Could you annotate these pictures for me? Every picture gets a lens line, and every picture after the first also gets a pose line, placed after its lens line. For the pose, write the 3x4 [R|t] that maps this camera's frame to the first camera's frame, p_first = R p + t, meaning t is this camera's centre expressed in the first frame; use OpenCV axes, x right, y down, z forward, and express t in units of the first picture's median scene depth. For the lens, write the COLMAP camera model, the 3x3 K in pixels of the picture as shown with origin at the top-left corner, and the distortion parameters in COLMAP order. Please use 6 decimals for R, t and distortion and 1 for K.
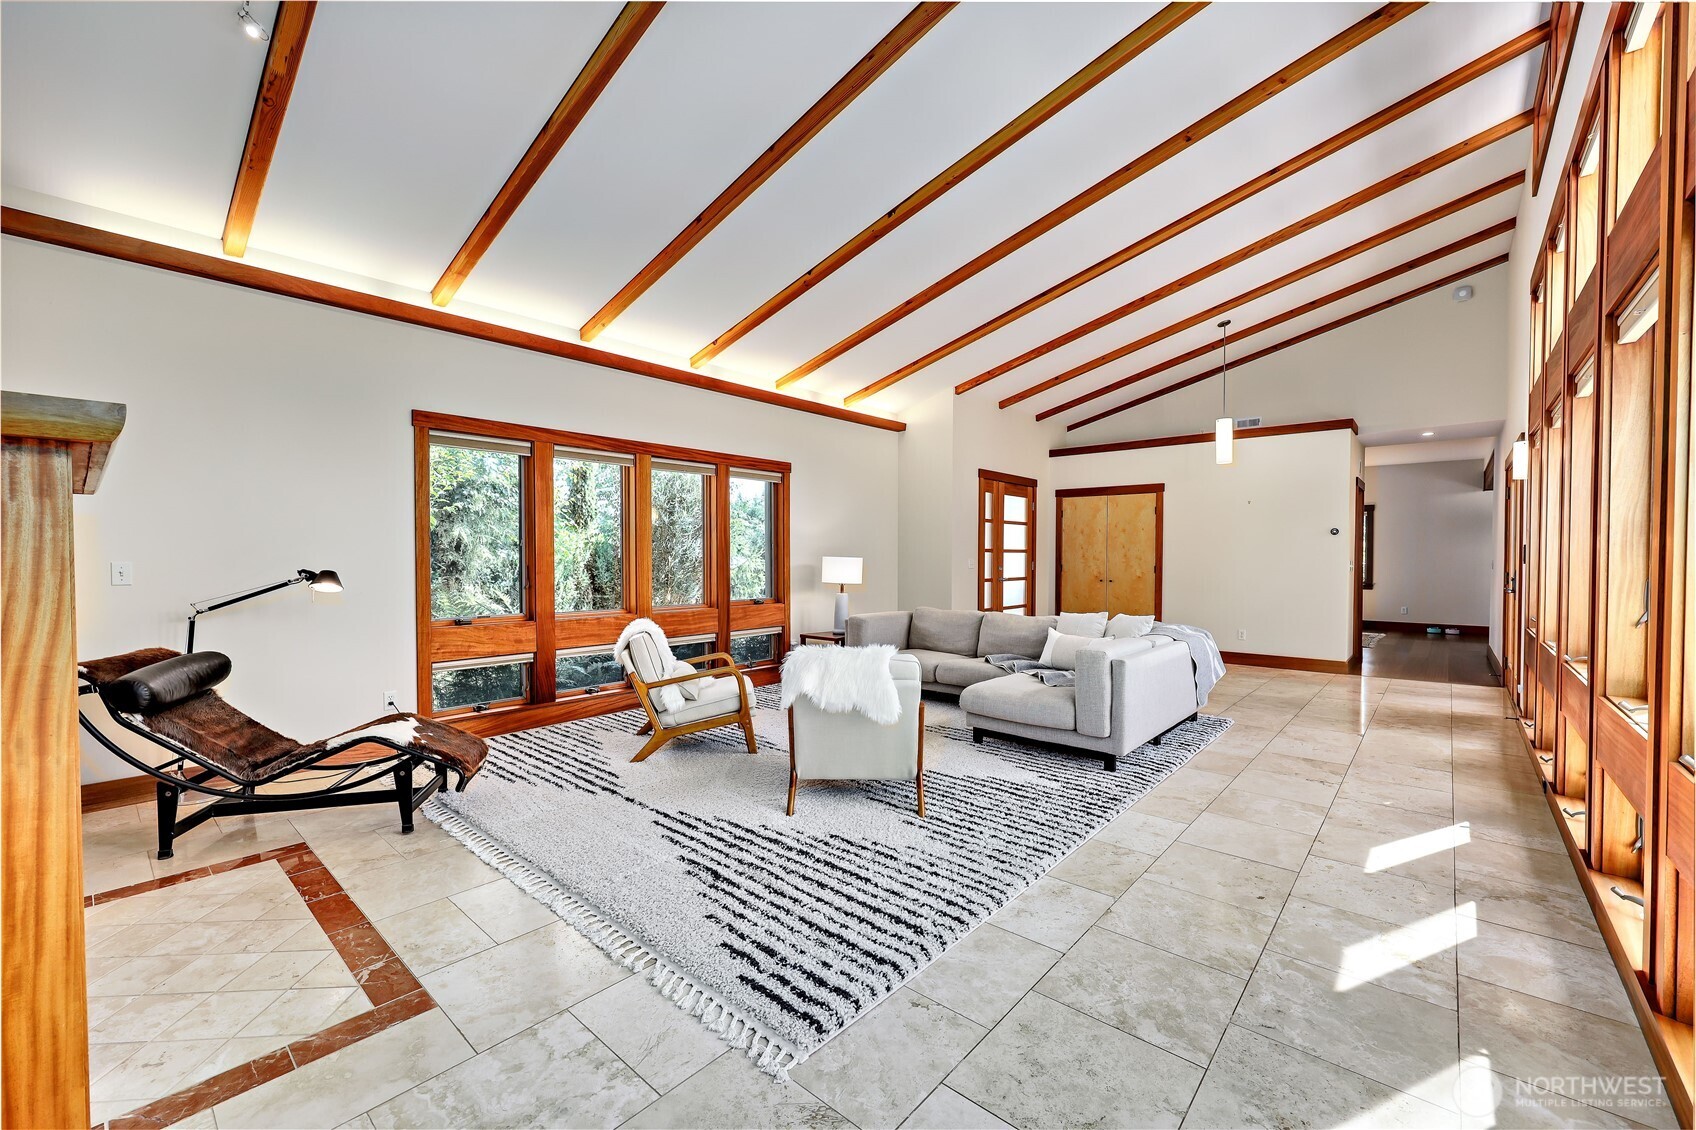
lens RADIAL K [[685.9, 0, 837.1], [0, 685.9, 567.0], [0, 0, 1]] dist [0.000103, 0.000442]
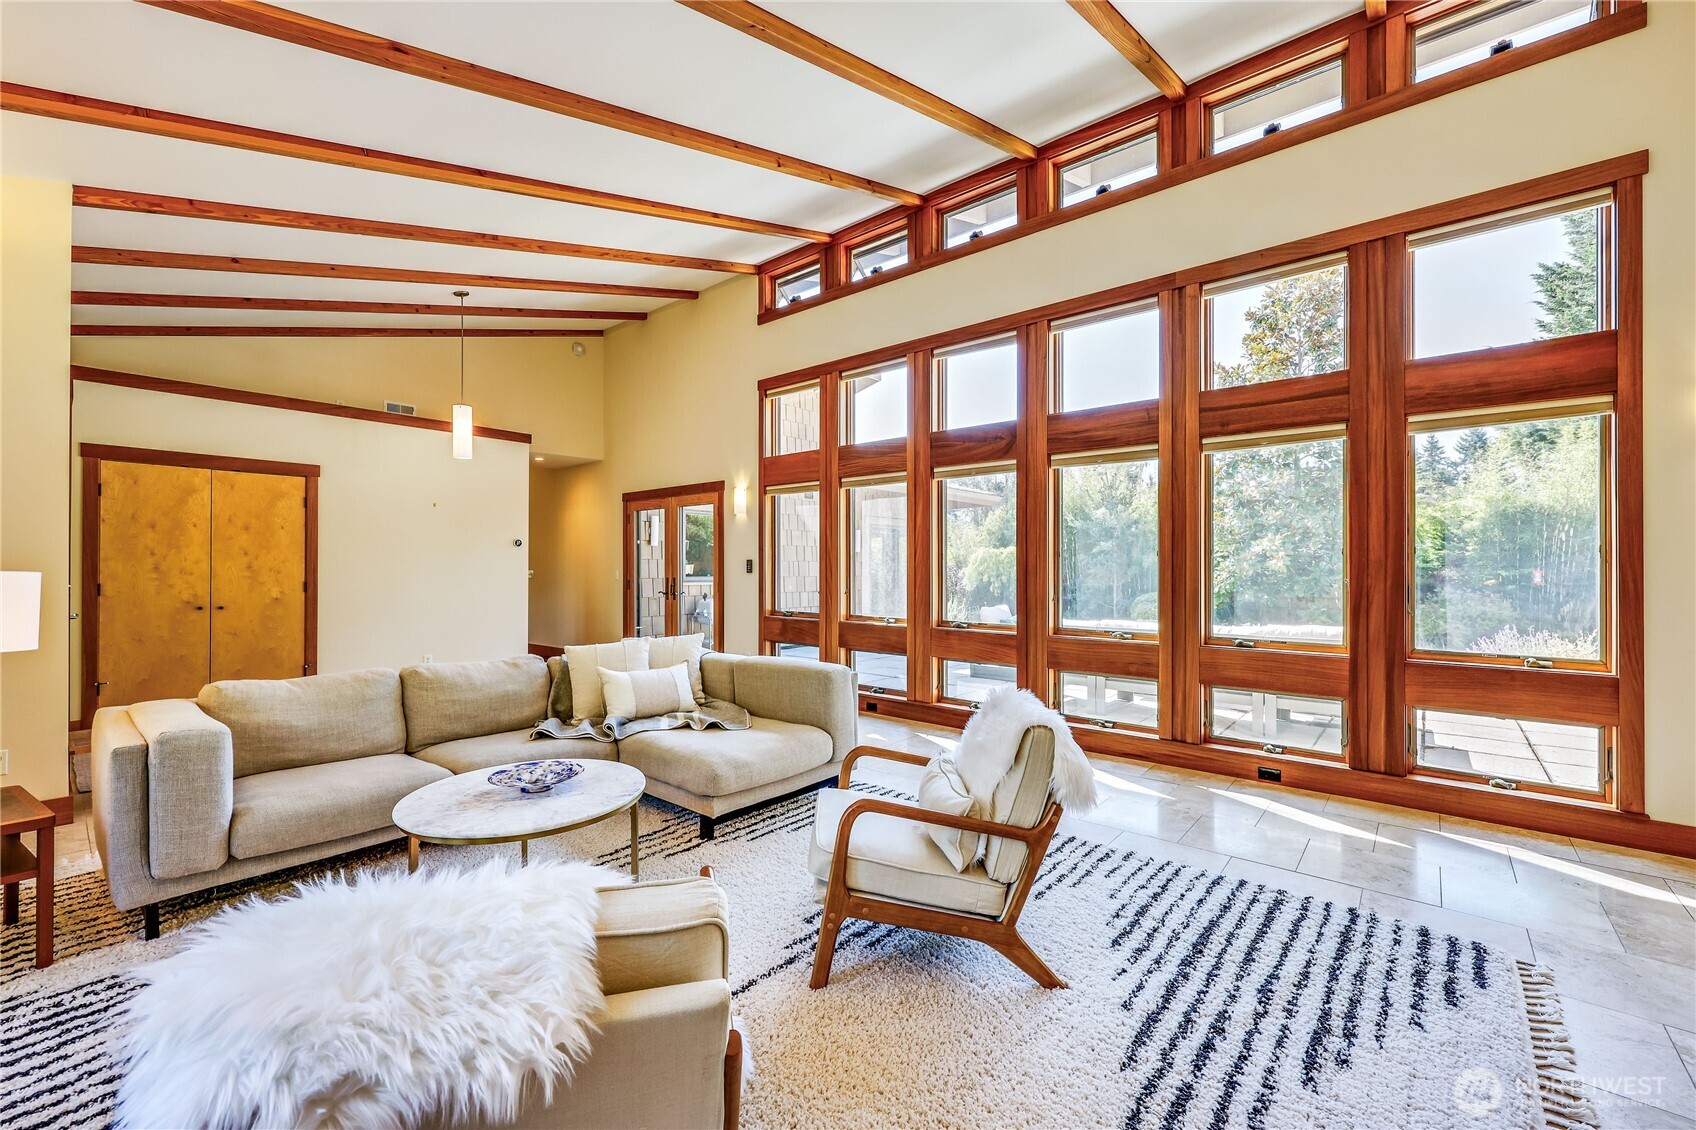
lens RADIAL K [[678.9, 0, 891.6], [0, 678.9, 561.7], [0, 0, 1]] dist [-0.001372, 0.000041]
pose [[-0.047565, 0.009009, 0.998828, -0.783321], [0.016012, 0.999838, -0.008255, -0.021623], [-0.998740, 0.015601, -0.047701, 1.359894]]
